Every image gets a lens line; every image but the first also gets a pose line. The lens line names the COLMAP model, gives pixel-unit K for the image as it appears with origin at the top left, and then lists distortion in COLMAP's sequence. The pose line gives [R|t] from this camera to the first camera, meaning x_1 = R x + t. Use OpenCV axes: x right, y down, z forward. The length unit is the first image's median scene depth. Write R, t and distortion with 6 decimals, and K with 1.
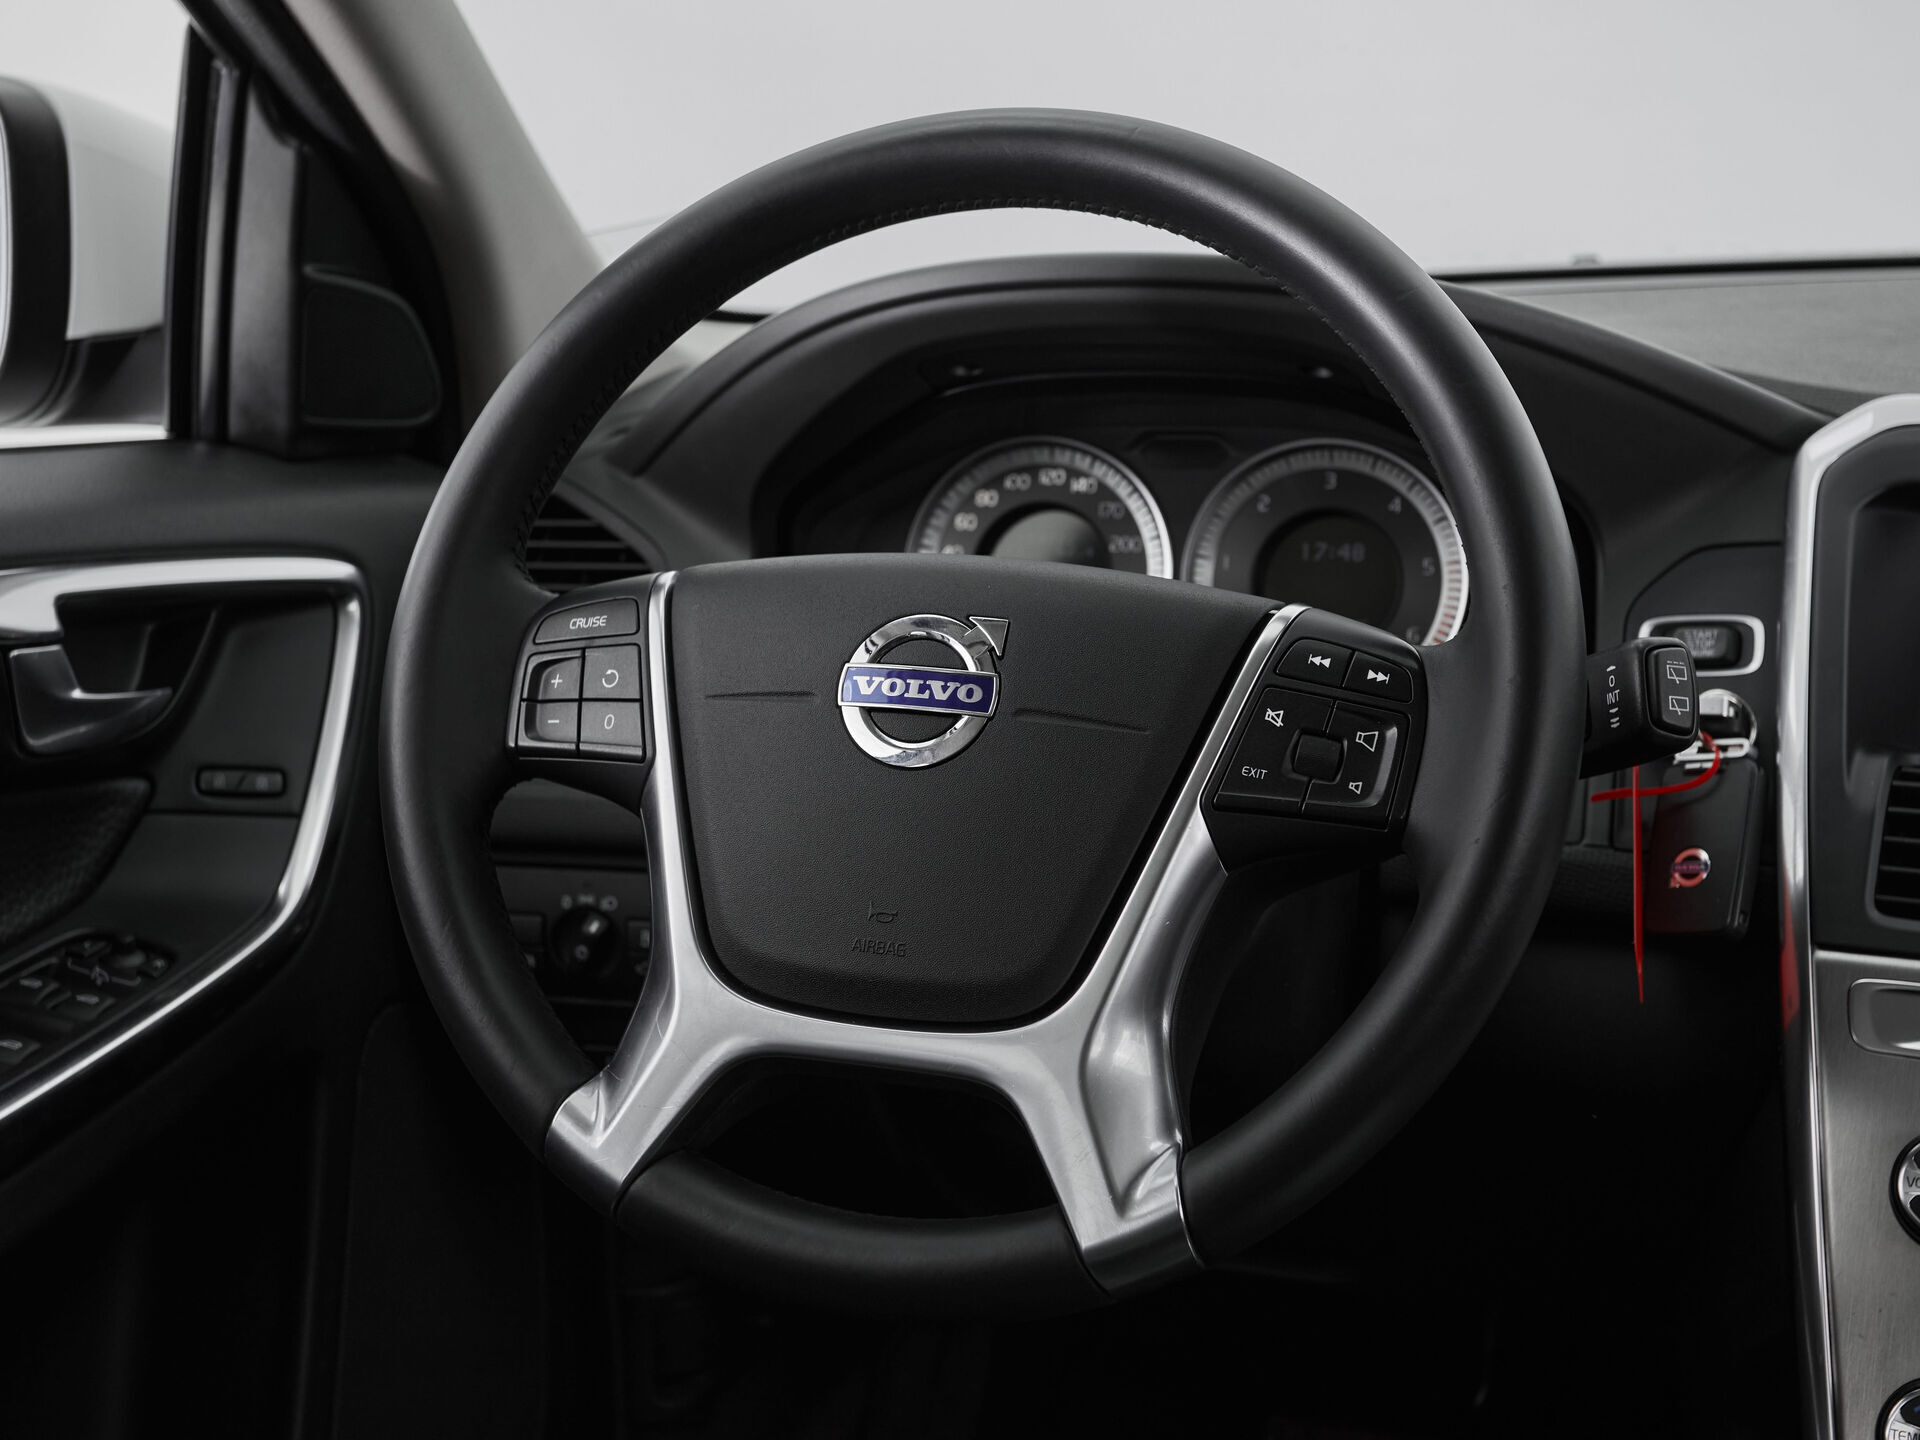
lens RADIAL K [[2410.7, 0, 952.1], [0, 2410.7, 701.3], [0, 0, 1]] dist [0.030177, 0.000000]
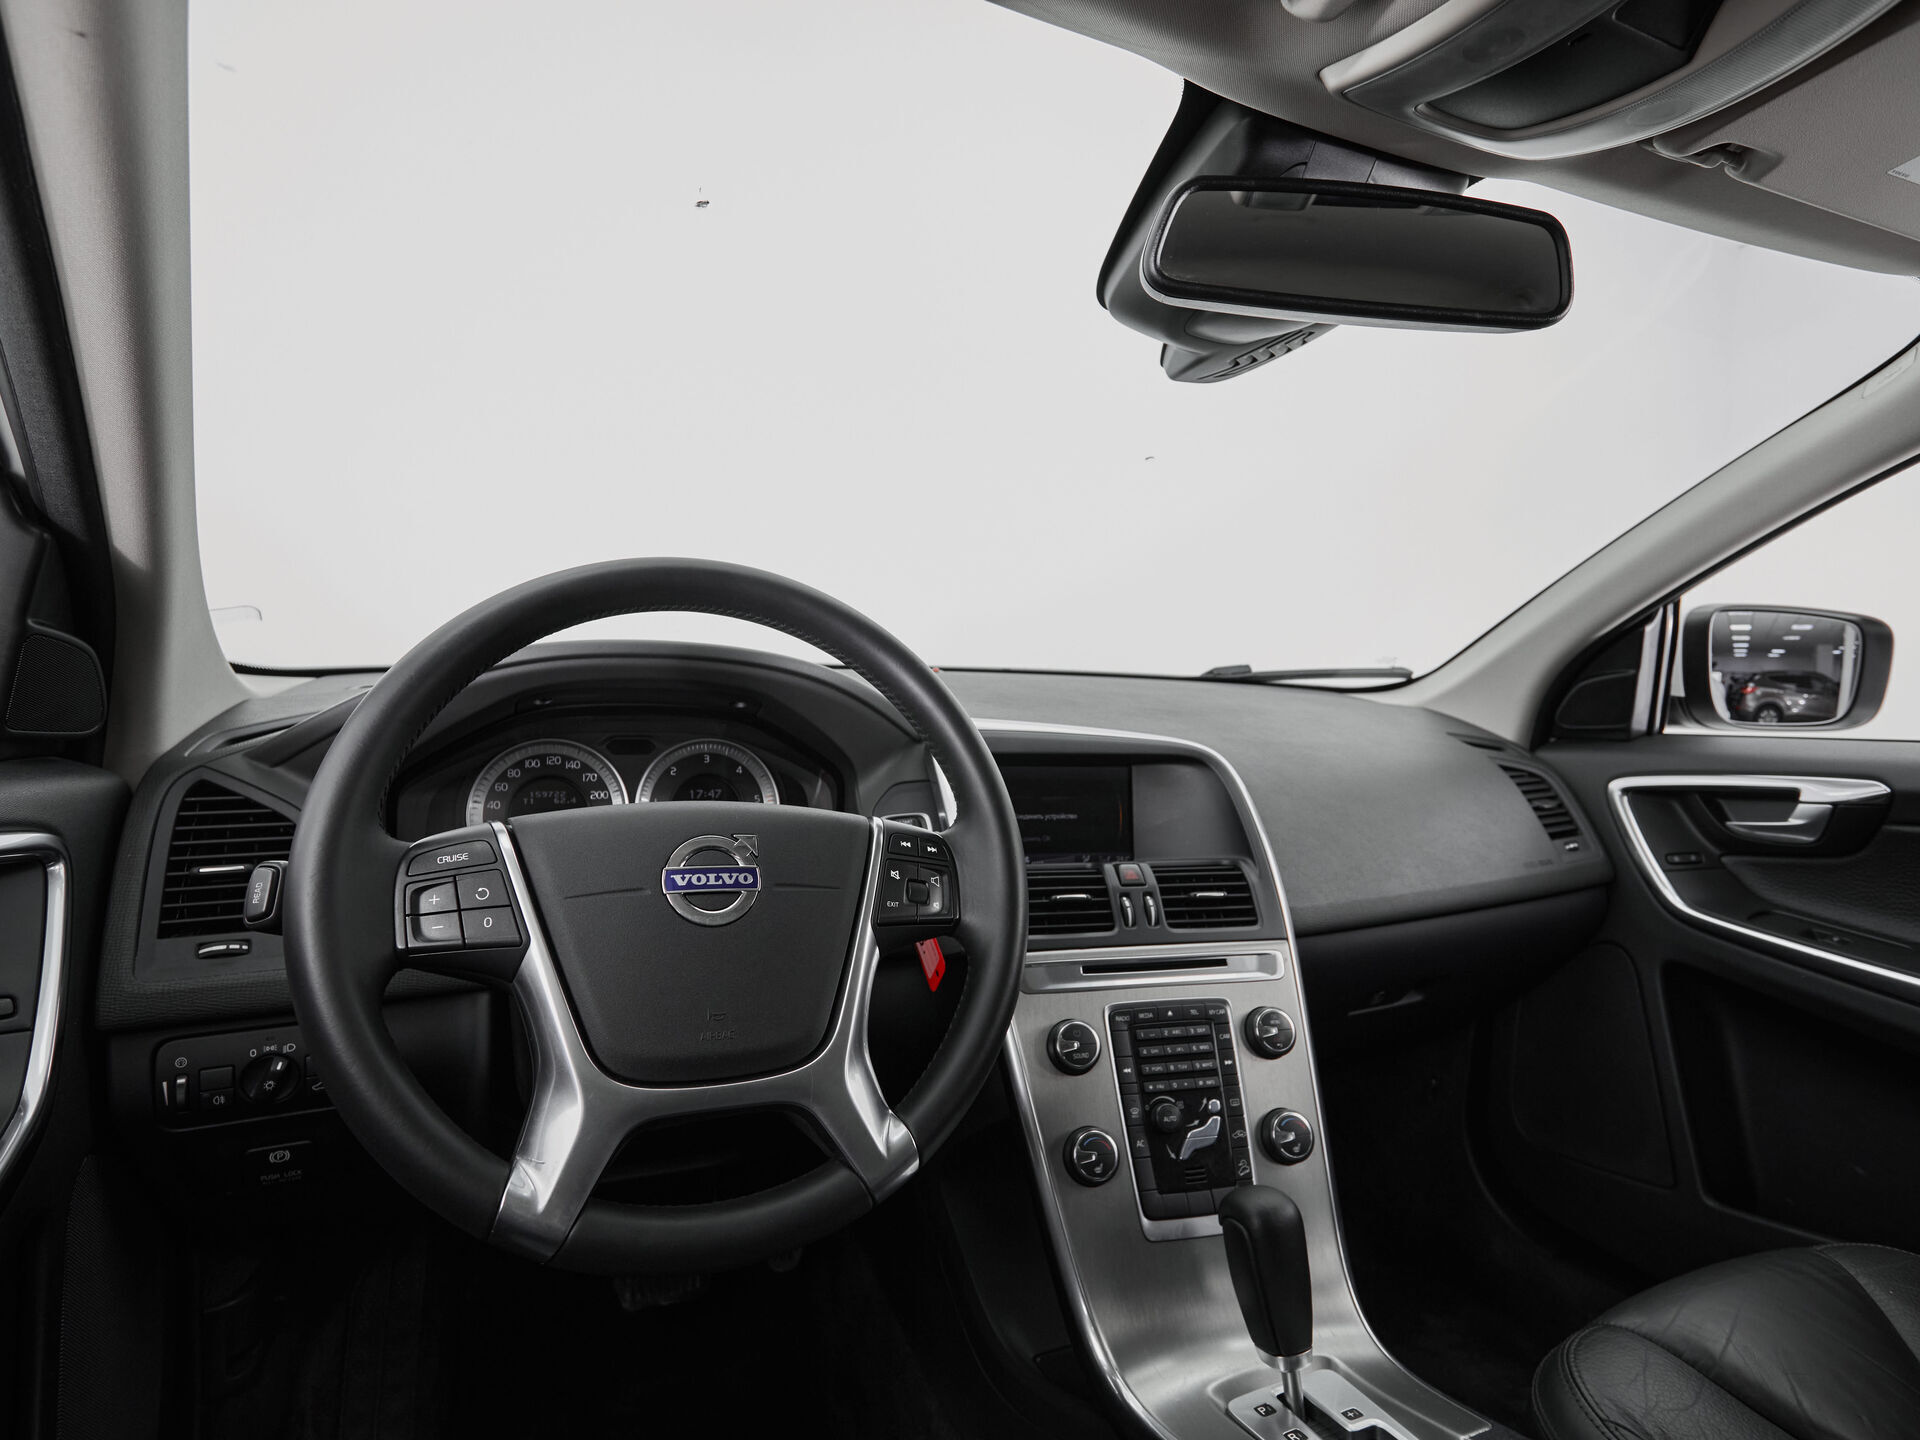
lens RADIAL K [[1001.7, 0, 944.4], [0, 1001.7, 719.4], [0, 0, 1]] dist [0.007774, -0.006492]
pose [[0.742517, 0.004863, 0.669809, -0.326734], [0.083927, 0.991418, -0.100236, -0.028547], [-0.664548, 0.130642, 0.735737, 0.300028]]
